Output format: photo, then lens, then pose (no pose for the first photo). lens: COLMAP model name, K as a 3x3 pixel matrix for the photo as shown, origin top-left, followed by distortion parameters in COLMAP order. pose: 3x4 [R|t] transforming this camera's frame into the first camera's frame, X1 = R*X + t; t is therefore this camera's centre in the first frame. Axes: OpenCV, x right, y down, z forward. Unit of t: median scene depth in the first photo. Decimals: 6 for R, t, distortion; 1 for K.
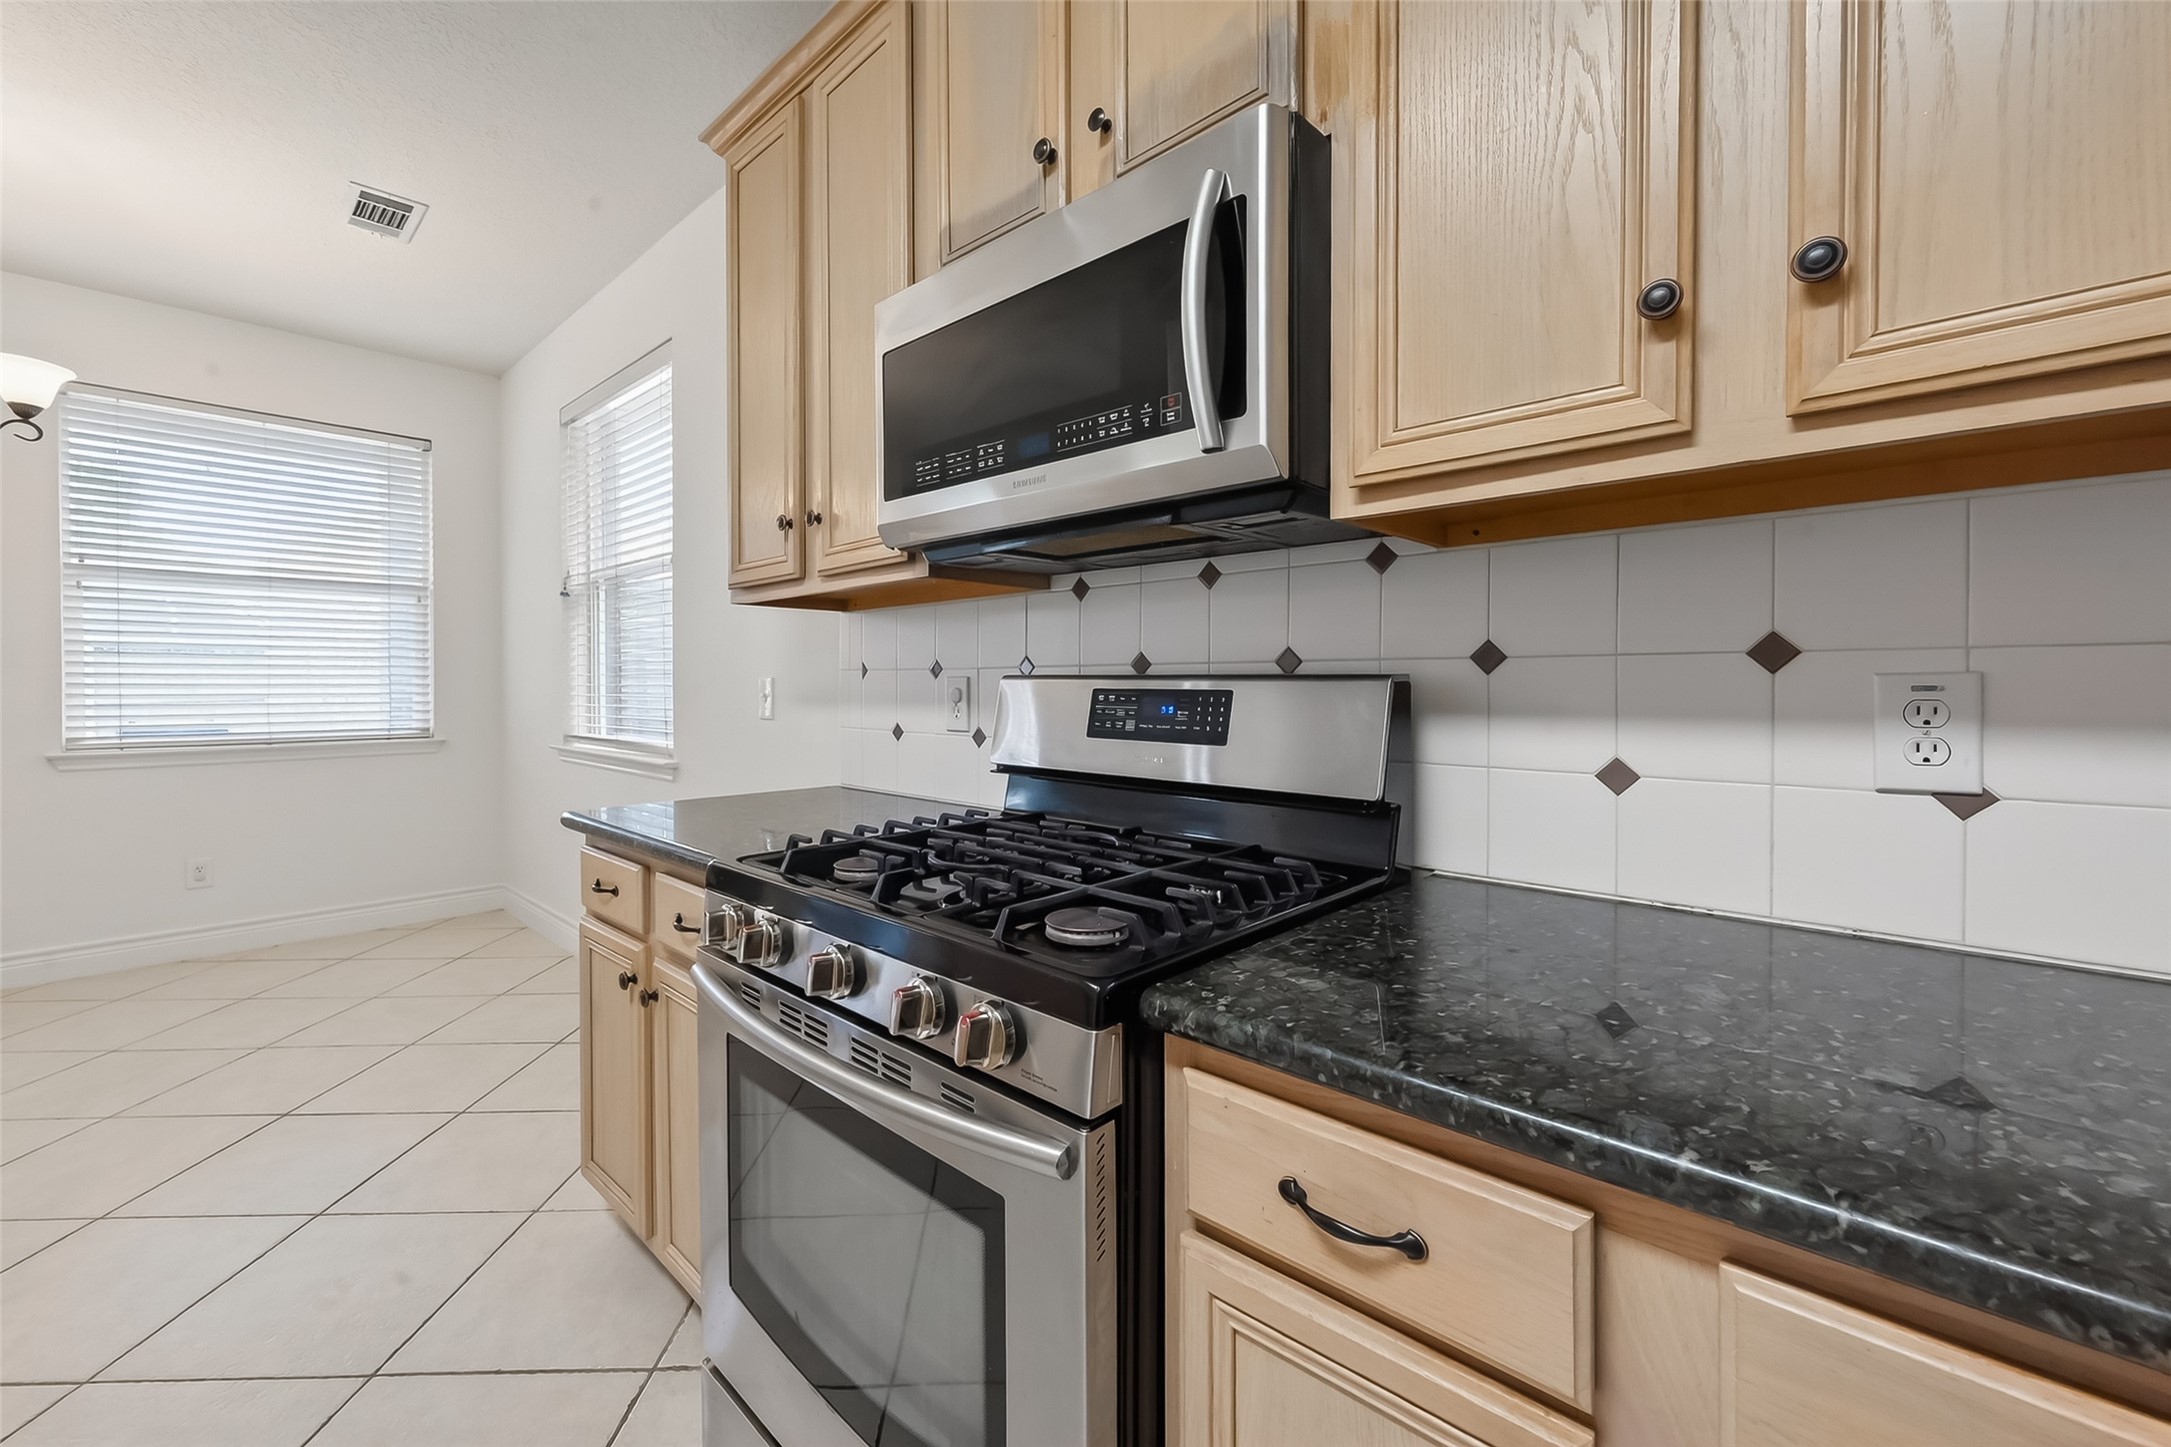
lens RADIAL K [[876.8, 0, 1063.7], [0, 876.8, 694.2], [0, 0, 1]] dist [-0.009428, 0.000273]
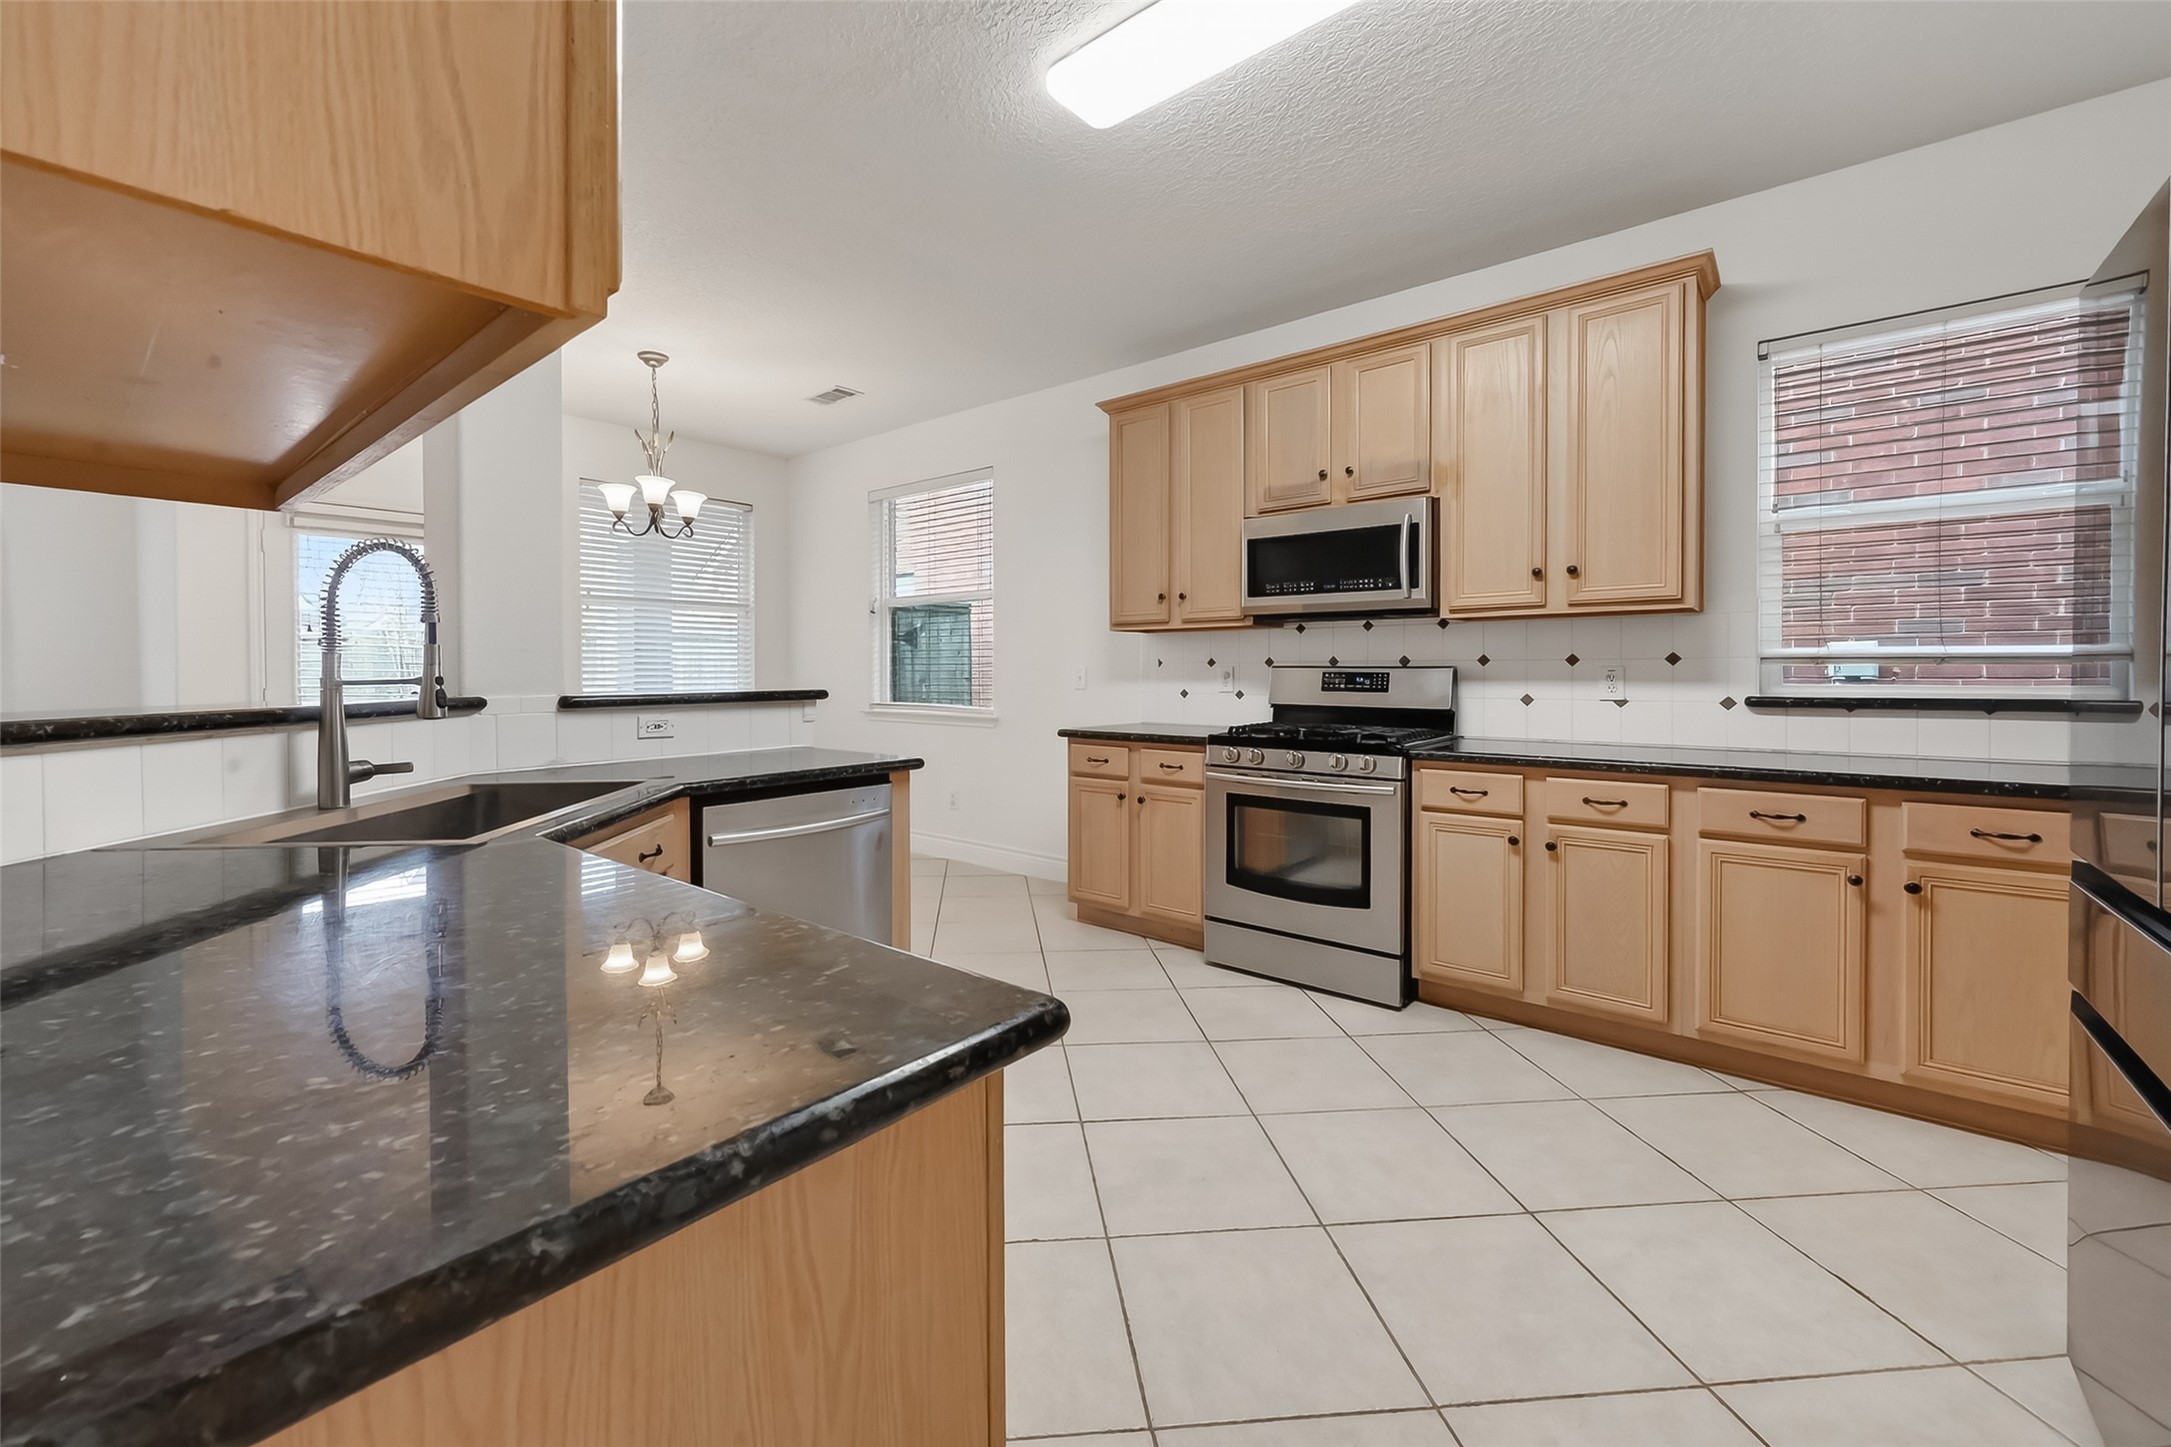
lens RADIAL K [[876.8, 0, 1039.3], [0, 876.8, 678.6], [0, 0, 1]] dist [-0.009428, 0.000273]
pose [[0.998383, -0.002698, 0.056786, -0.997657], [0.002701, 0.999996, 0.000019, 0.011813], [-0.056786, 0.000135, 0.998386, -1.571596]]
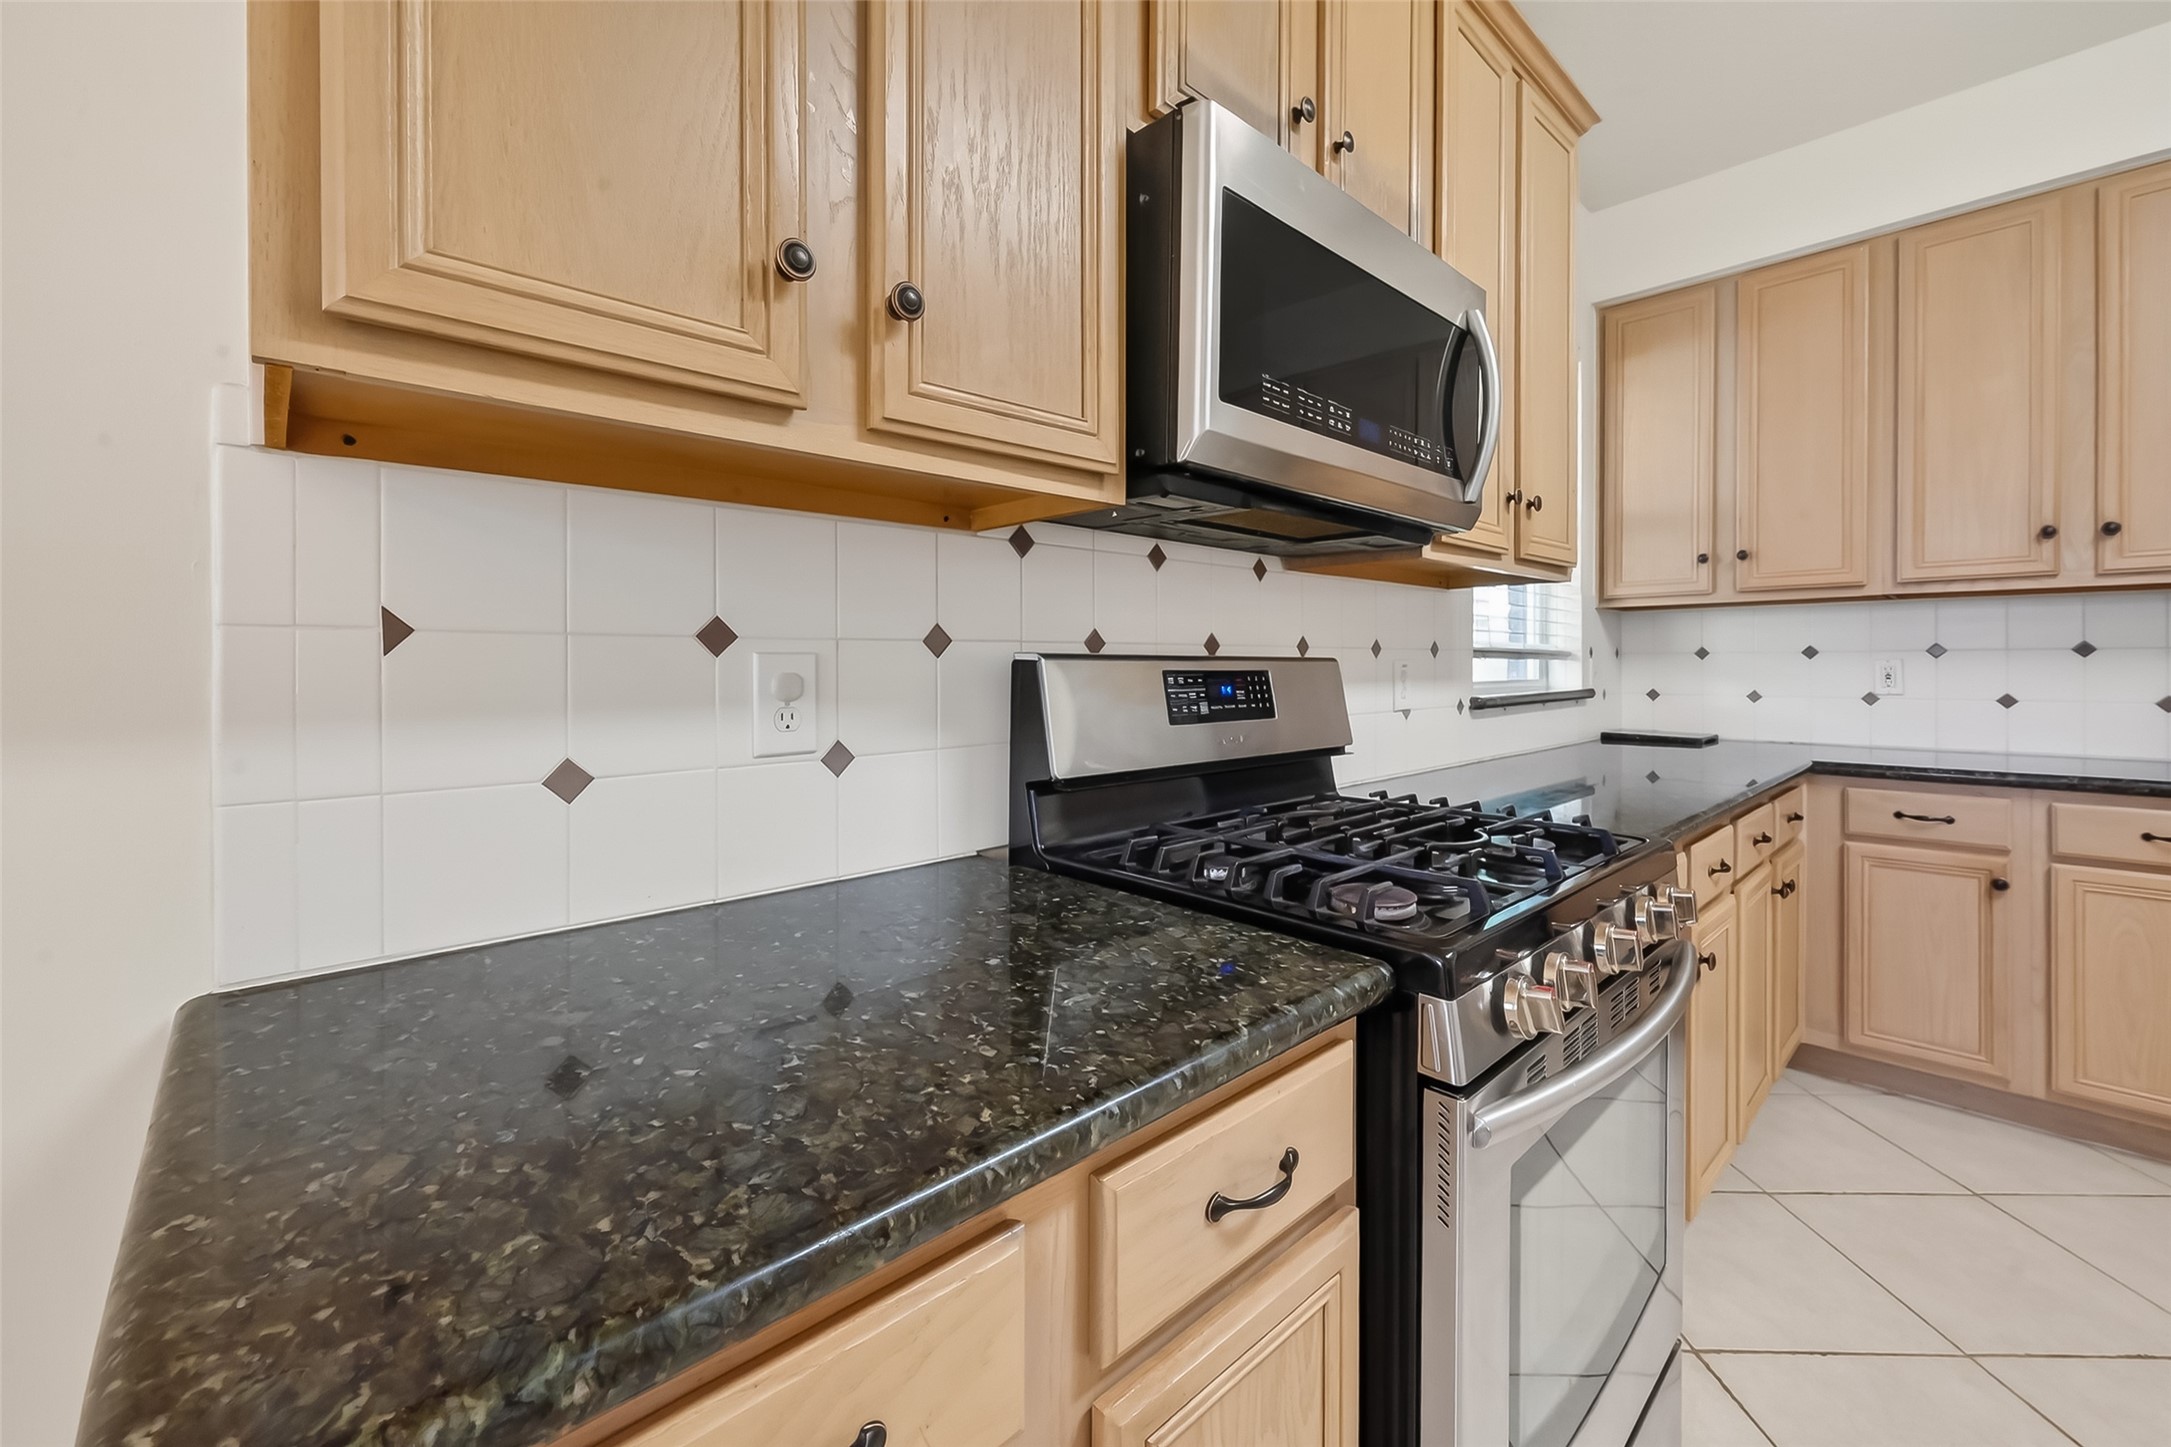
lens RADIAL K [[876.8, 0, 1086.9], [0, 876.8, 670.1], [0, 0, 1]] dist [-0.009428, 0.000273]
pose [[0.053970, -0.010021, 0.998492, -0.943565], [0.009193, 0.999912, 0.009538, -0.017677], [-0.998500, 0.008665, 0.054058, 1.128195]]
